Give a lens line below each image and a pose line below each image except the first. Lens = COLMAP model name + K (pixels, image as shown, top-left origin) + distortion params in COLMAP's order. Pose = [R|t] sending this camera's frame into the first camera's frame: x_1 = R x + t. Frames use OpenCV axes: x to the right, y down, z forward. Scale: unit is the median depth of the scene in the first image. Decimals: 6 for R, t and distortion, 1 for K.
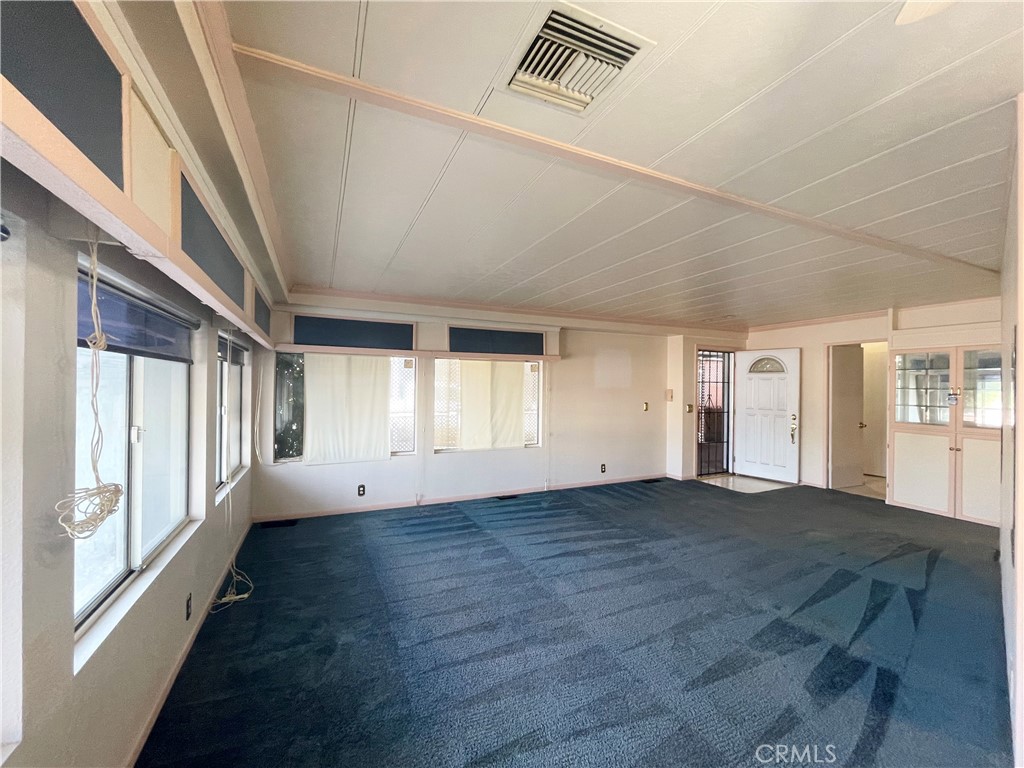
lens RADIAL K [[413.4, 0, 507.0], [0, 413.4, 387.6], [0, 0, 1]] dist [-0.002232, 0.000788]
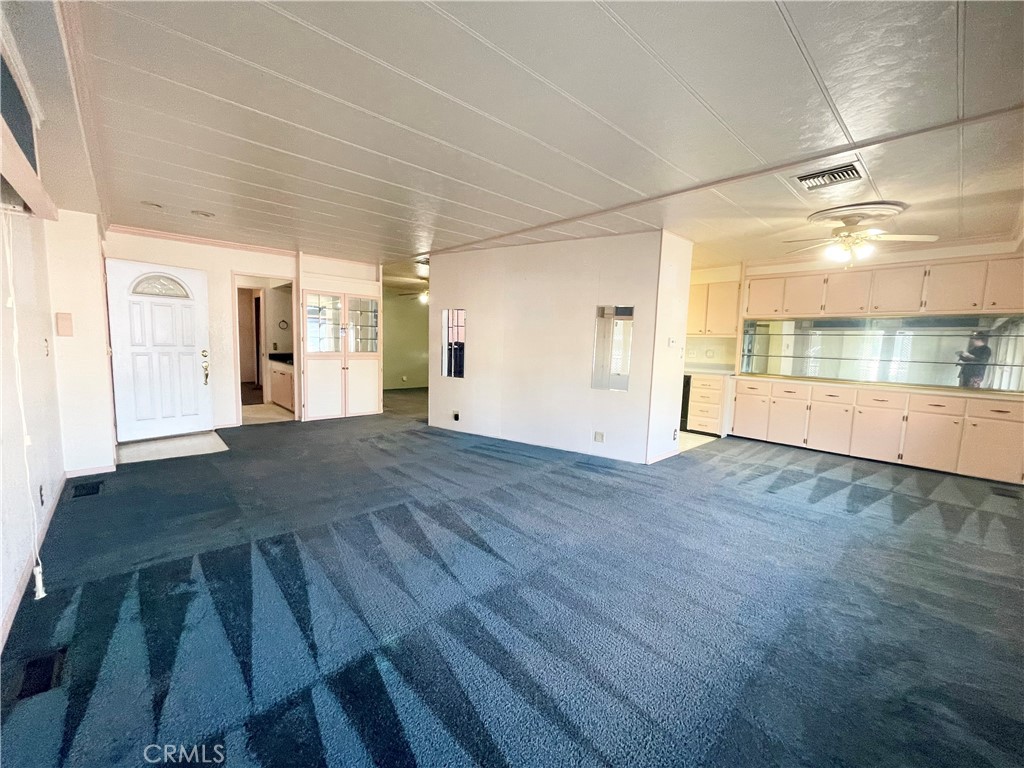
lens RADIAL K [[413.4, 0, 513.6], [0, 413.4, 383.0], [0, 0, 1]] dist [-0.002232, 0.000788]
pose [[-0.325075, -0.118431, 0.938243, -0.476965], [-0.031720, 0.992935, 0.114344, 0.022519], [-0.945156, 0.007410, -0.326535, 1.029809]]
